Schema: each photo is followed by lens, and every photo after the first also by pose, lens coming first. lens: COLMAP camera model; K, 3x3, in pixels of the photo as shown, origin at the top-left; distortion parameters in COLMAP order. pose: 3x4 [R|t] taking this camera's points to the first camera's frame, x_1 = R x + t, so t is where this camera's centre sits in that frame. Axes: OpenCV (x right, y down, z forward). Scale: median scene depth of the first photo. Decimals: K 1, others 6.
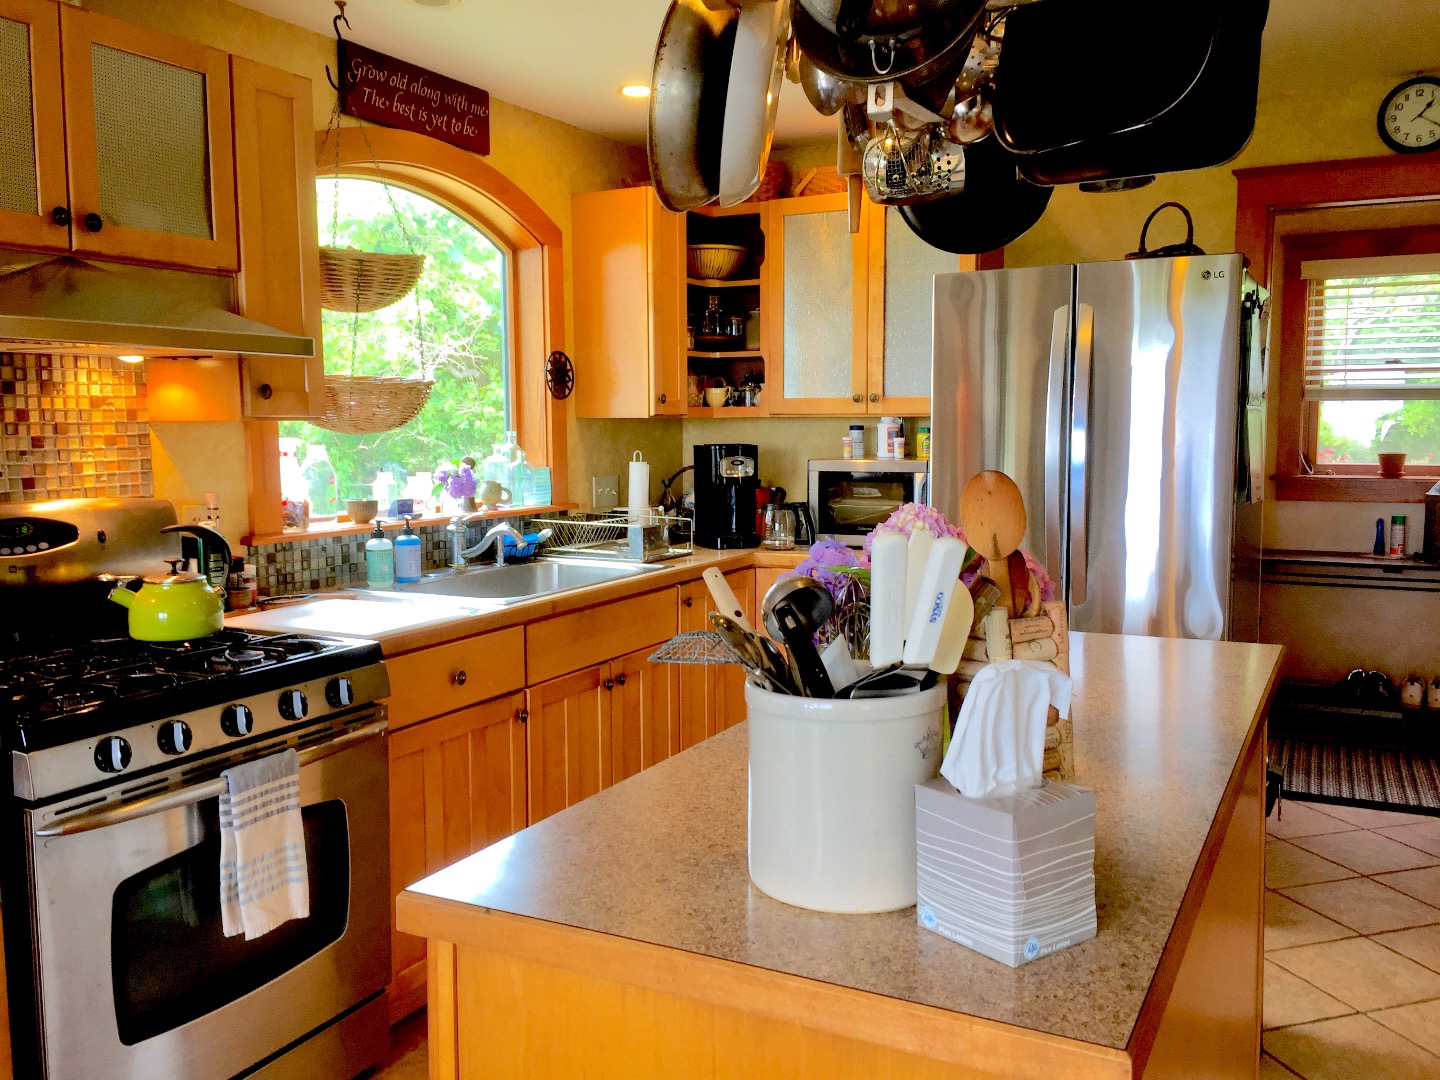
lens RADIAL K [[1203.1, 0, 713.2], [0, 1203.1, 533.5], [0, 0, 1]] dist [0.083080, -0.118744]
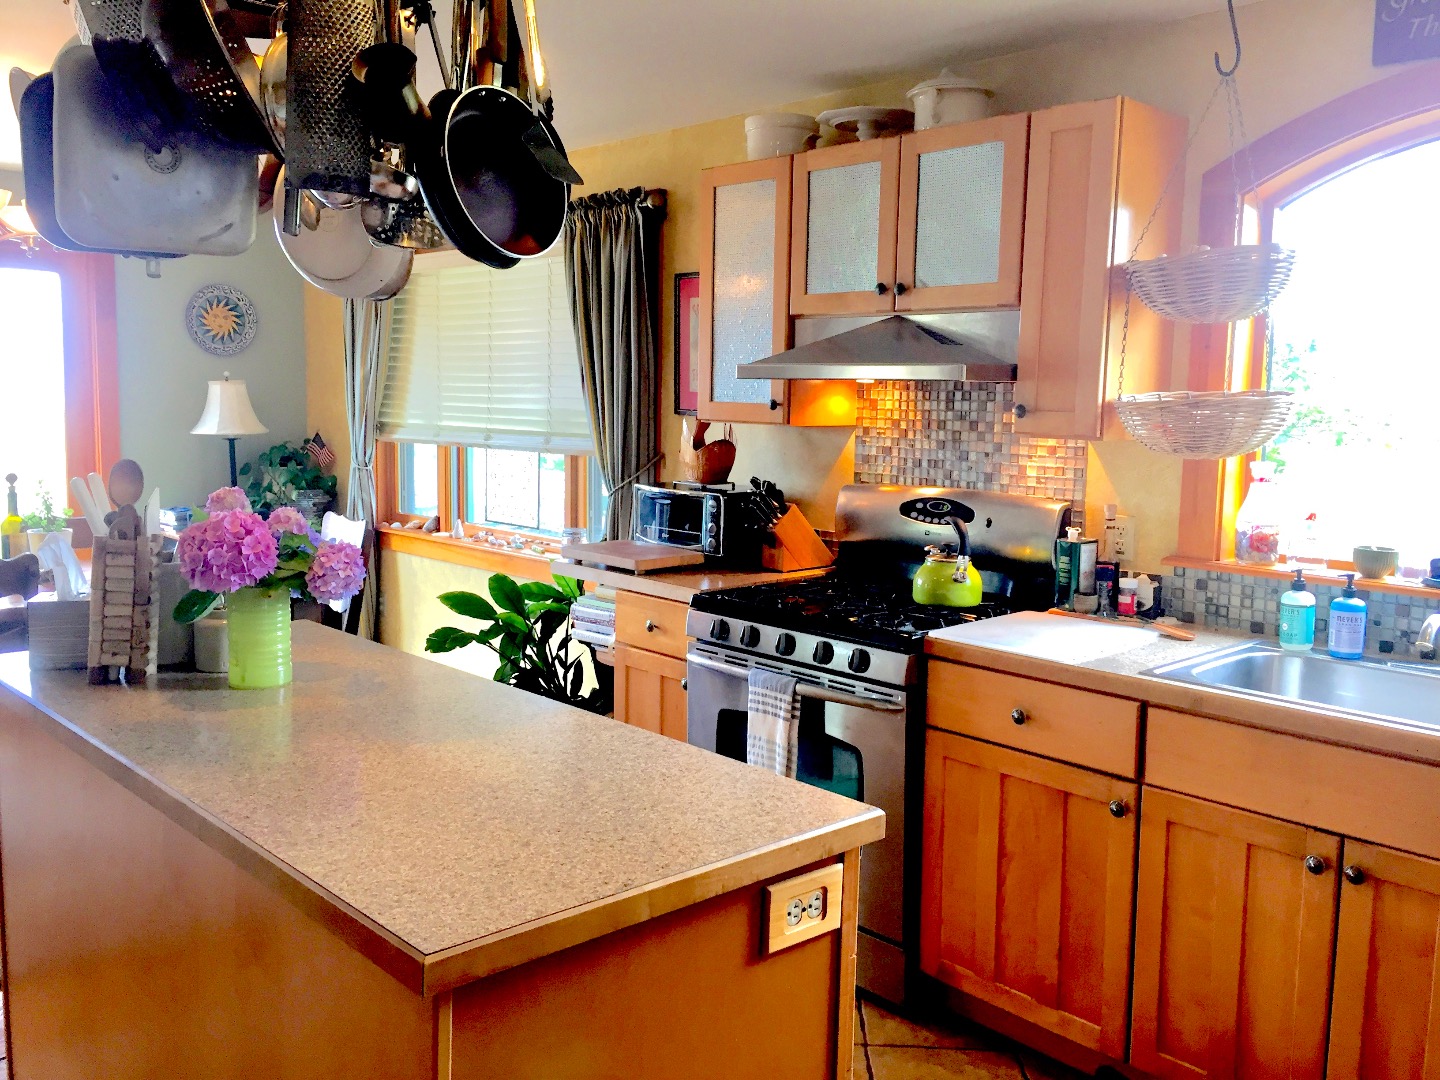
lens RADIAL K [[1203.1, 0, 713.2], [0, 1203.1, 533.5], [0, 0, 1]] dist [0.083080, -0.118744]
pose [[-0.316797, 0.106785, -0.942463, 0.567174], [-0.110416, 0.982735, 0.148462, -0.102618], [0.942045, 0.151095, -0.299537, 0.798419]]
